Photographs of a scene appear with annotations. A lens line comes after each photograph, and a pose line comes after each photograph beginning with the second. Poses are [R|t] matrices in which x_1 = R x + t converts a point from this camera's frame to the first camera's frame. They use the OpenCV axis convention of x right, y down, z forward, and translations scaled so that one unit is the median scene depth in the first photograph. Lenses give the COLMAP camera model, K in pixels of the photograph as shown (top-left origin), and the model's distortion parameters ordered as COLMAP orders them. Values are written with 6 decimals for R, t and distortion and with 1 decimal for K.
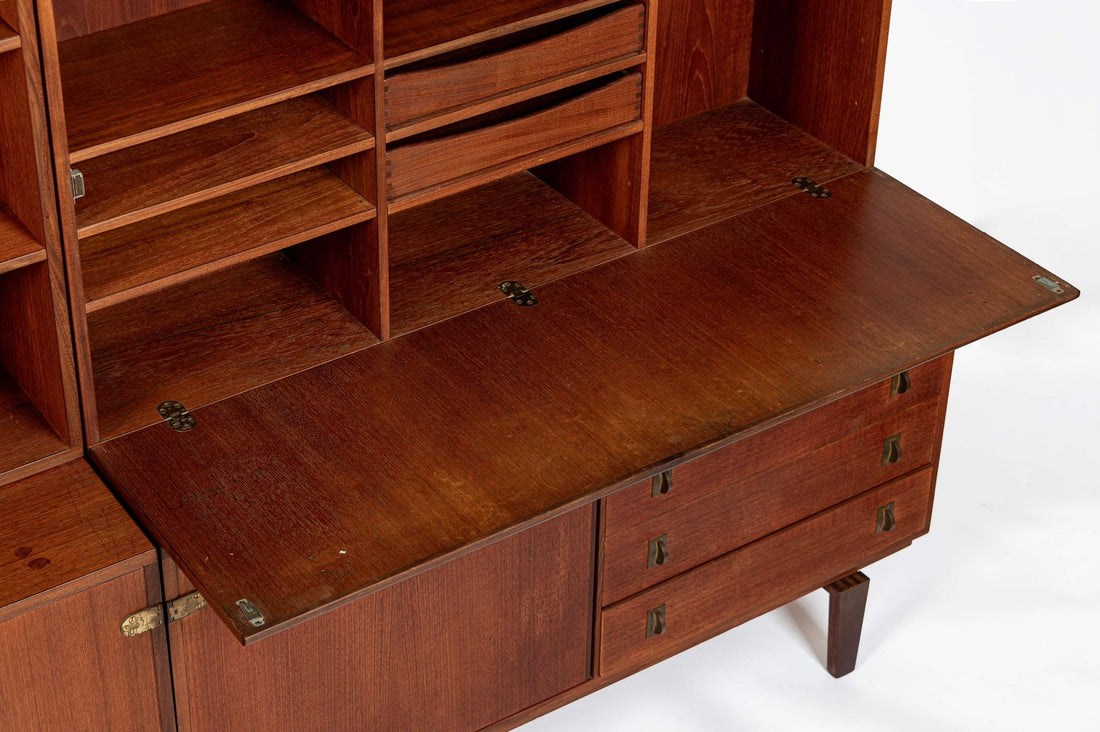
lens RADIAL K [[2213.6, 0, 428.0], [0, 2213.6, 307.4], [0, 0, 1]] dist [-0.058096, 0.000000]
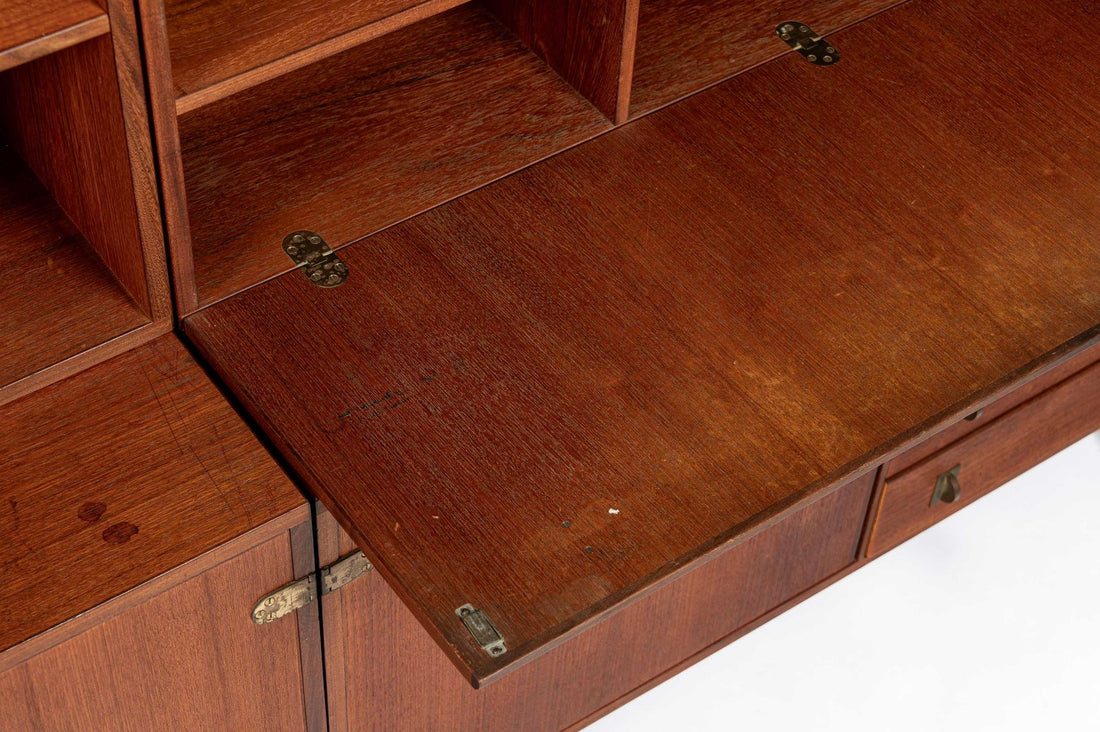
lens RADIAL K [[2018.0, 0, 552.1], [0, 2018.0, 468.4], [0, 0, 1]] dist [-0.001294, 0.000000]
pose [[0.996104, -0.014042, 0.087056, -0.097089], [-0.010725, 0.960617, 0.277670, -0.054956], [-0.087526, -0.277522, 0.956724, 0.421416]]
